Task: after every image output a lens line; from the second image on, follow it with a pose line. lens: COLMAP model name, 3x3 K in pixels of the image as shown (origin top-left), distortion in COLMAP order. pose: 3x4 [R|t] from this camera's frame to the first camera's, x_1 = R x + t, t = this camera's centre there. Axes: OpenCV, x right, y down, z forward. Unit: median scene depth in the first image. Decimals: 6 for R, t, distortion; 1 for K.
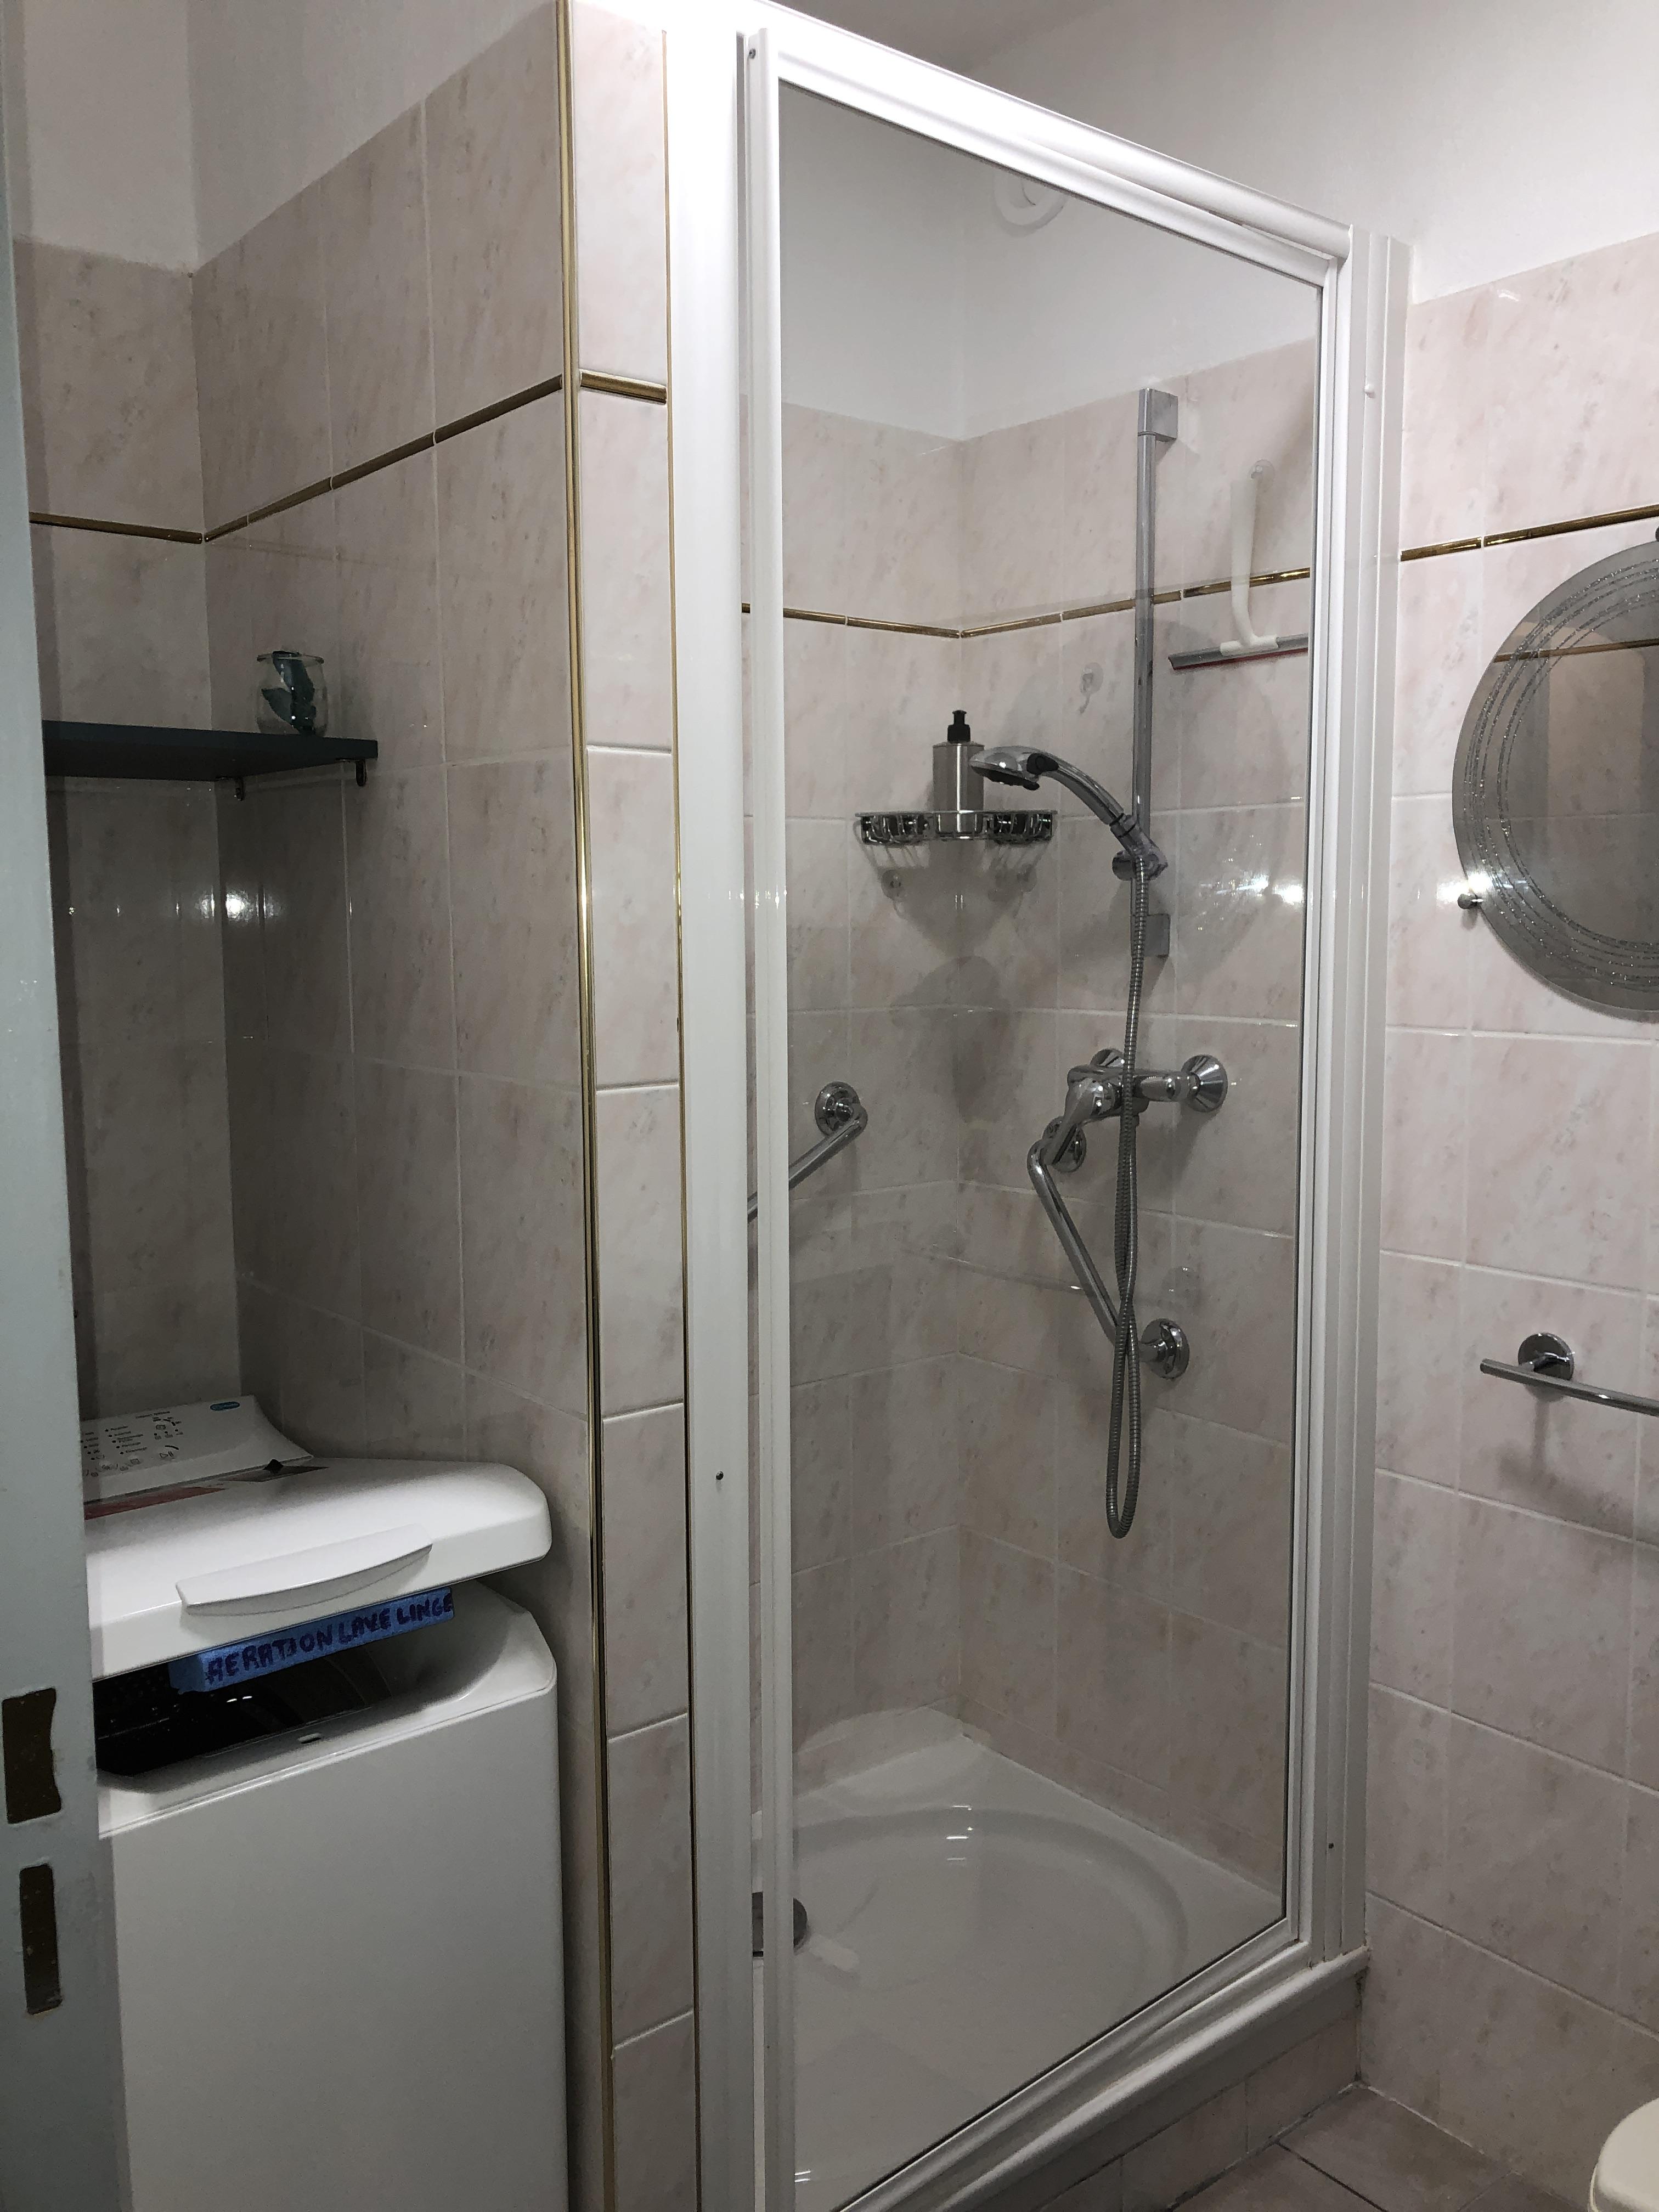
lens RADIAL K [[1816.8, 0, 838.5], [0, 1816.8, 1122.5], [0, 0, 1]] dist [0.038350, -0.054735]
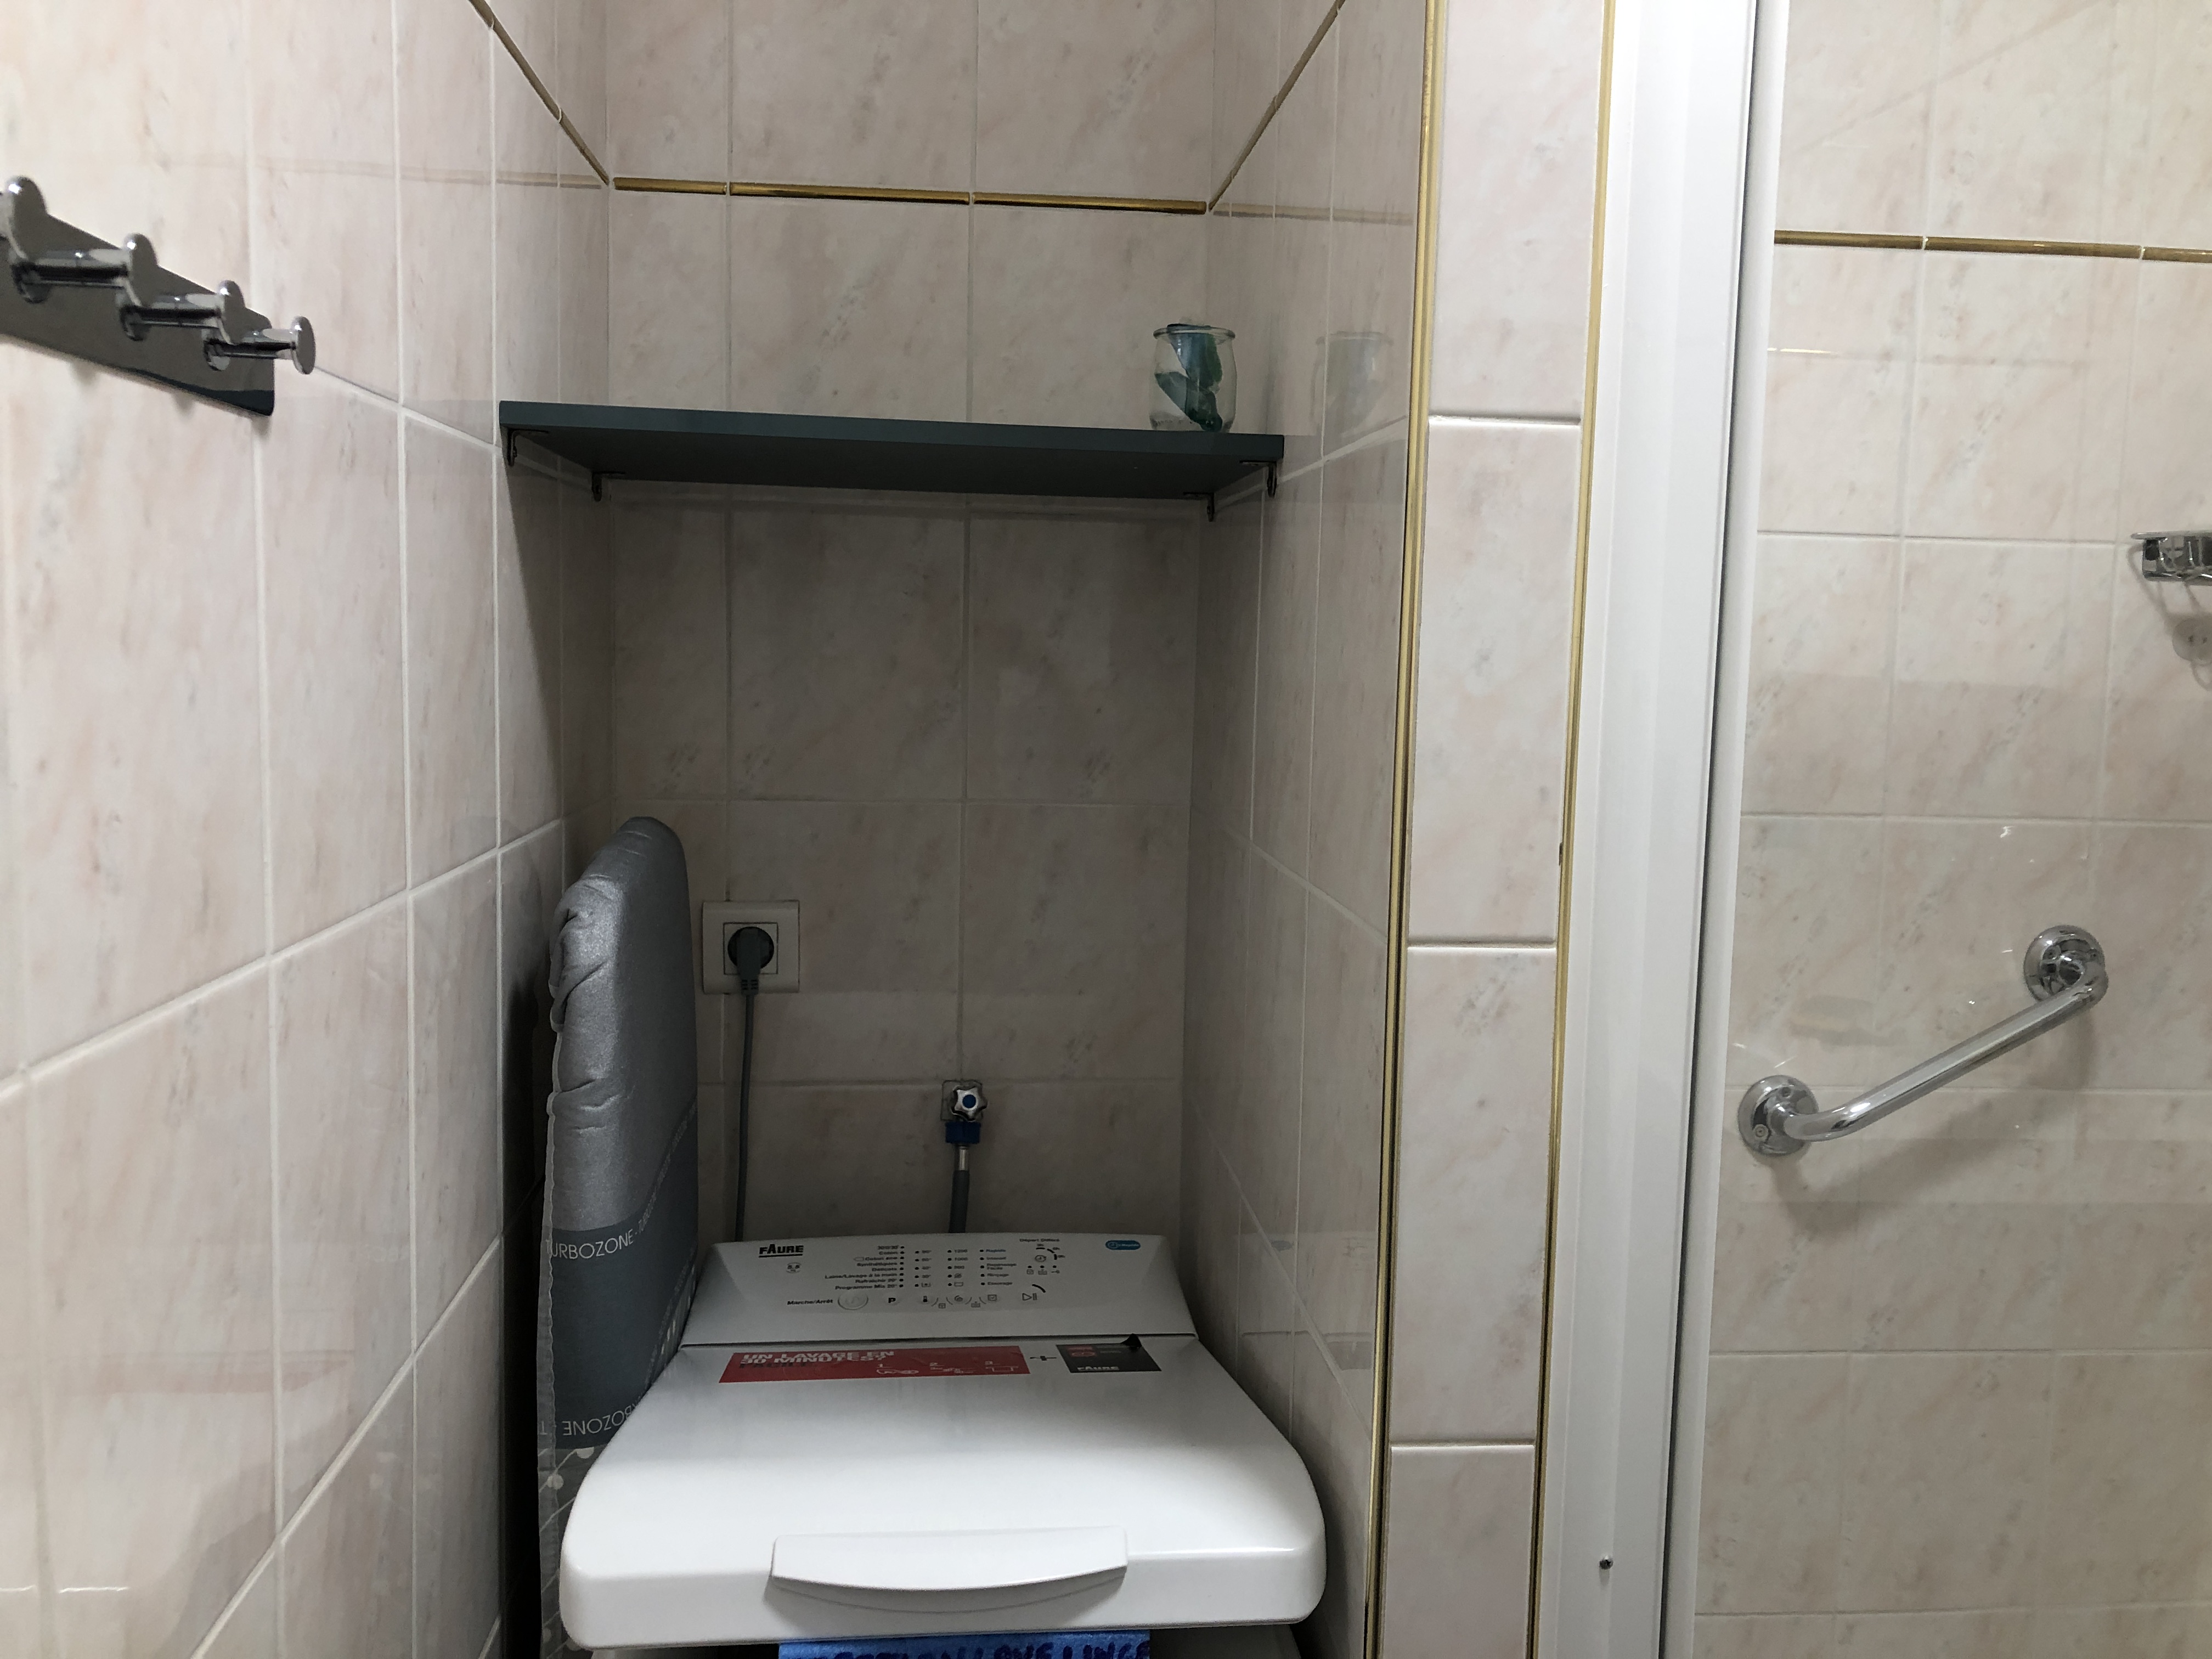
lens RADIAL K [[1816.8, 0, 1095.8], [0, 1816.8, 812.9], [0, 0, 1]] dist [0.038350, -0.054735]
pose [[0.829018, 0.080174, -0.553445, 0.102094], [-0.094187, 0.995550, 0.003134, -0.044226], [0.551233, 0.049529, 0.832880, 0.308810]]
